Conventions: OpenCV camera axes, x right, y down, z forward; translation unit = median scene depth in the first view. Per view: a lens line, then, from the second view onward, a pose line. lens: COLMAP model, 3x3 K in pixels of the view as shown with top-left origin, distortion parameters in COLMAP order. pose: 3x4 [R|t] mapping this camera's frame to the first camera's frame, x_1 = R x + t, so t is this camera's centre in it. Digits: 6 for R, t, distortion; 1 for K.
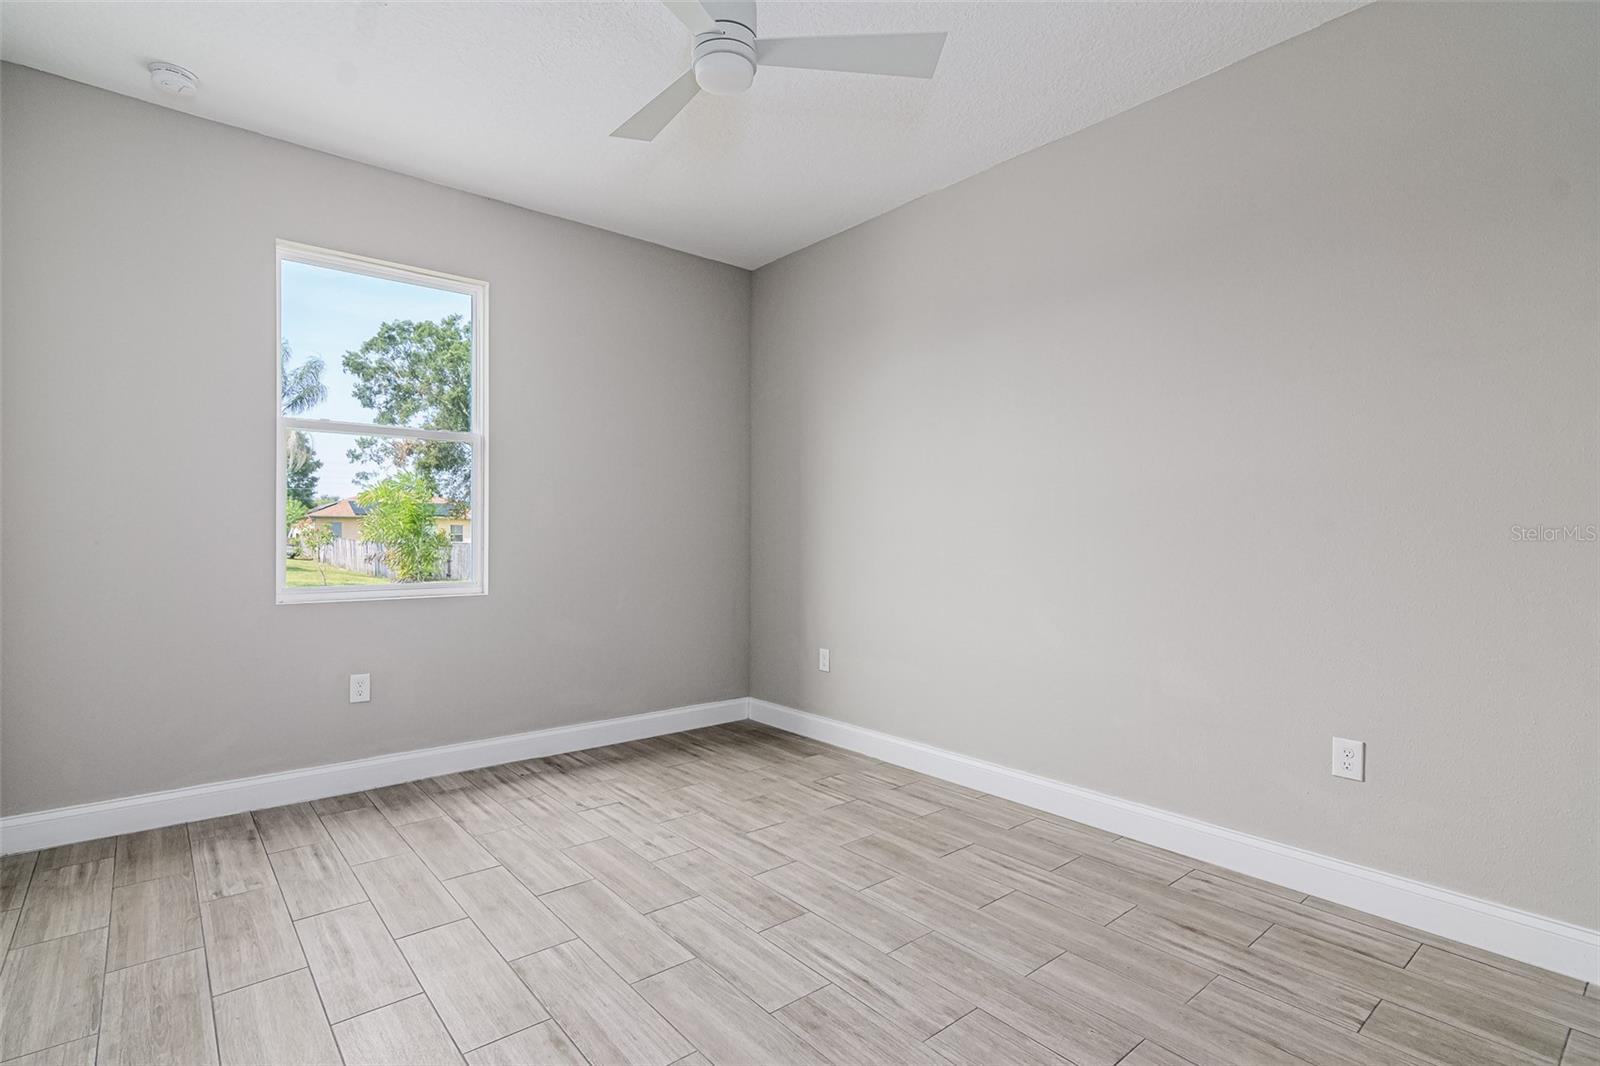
lens RADIAL K [[765.4, 0, 780.9], [0, 765.4, 535.7], [0, 0, 1]] dist [0.000458, 0.001091]
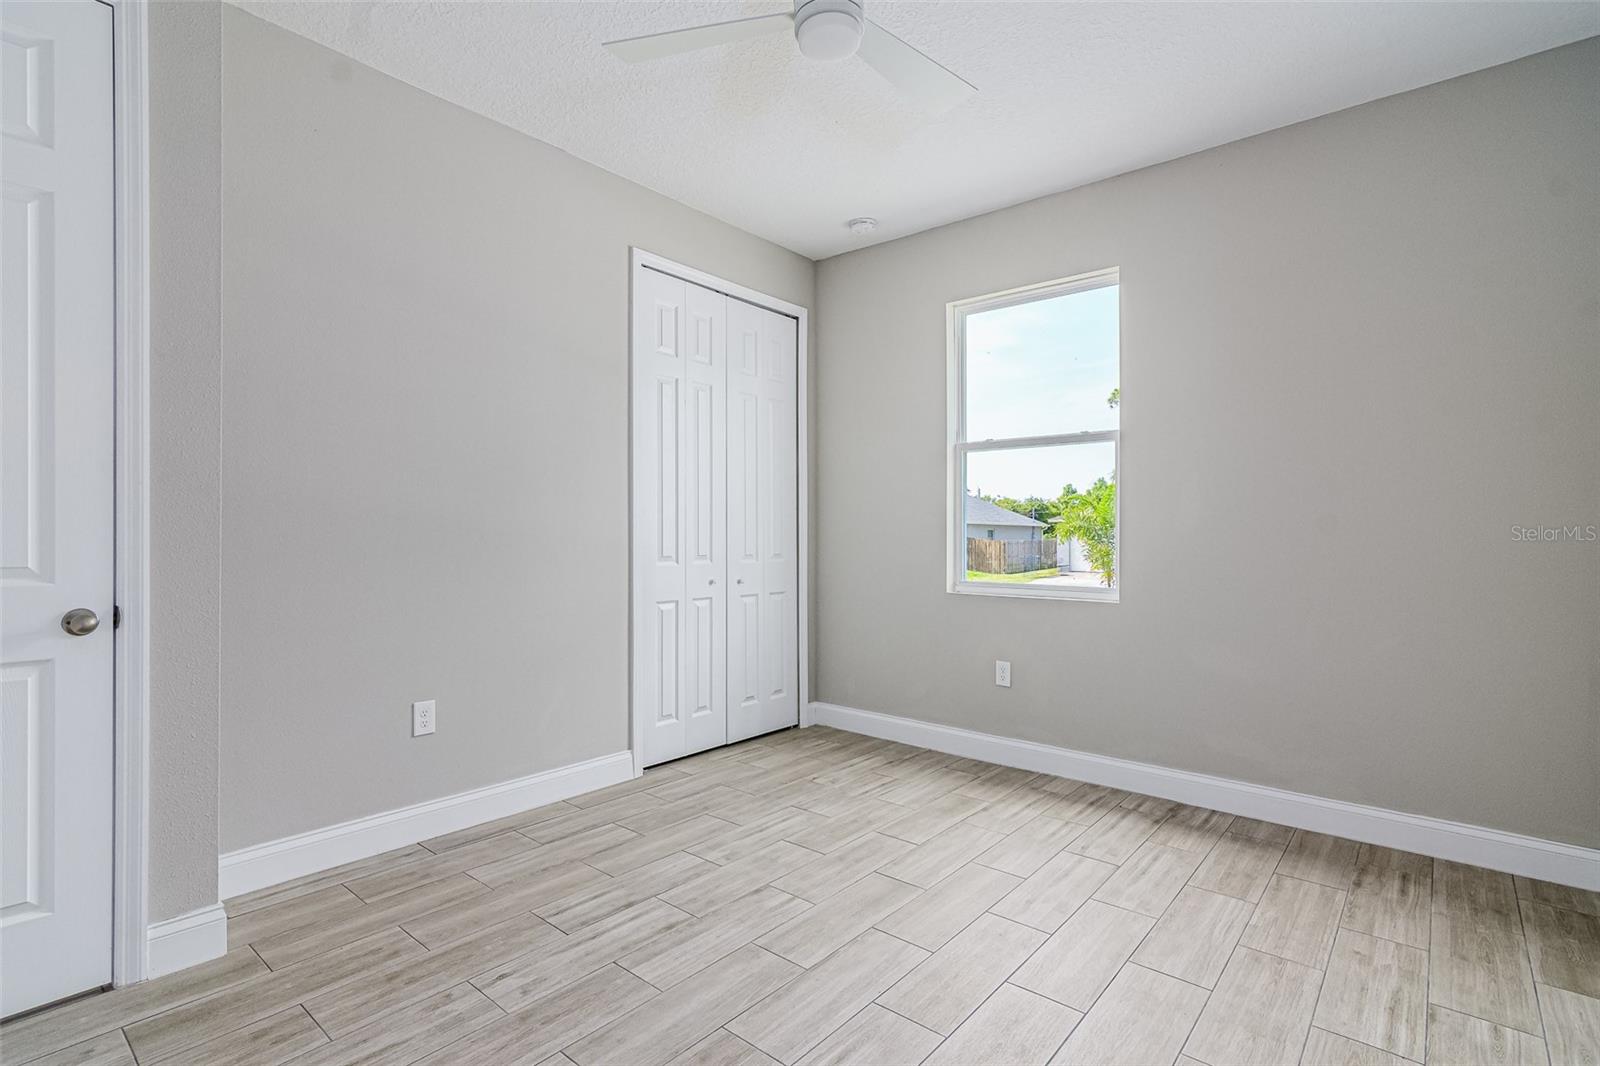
lens RADIAL K [[765.4, 0, 780.9], [0, 765.4, 535.7], [0, 0, 1]] dist [0.000458, 0.001091]
pose [[0.177827, -0.000658, -0.984062, 0.544780], [-0.008900, 0.999958, -0.002277, 0.000435], [0.984022, 0.009163, 0.177814, 0.509264]]
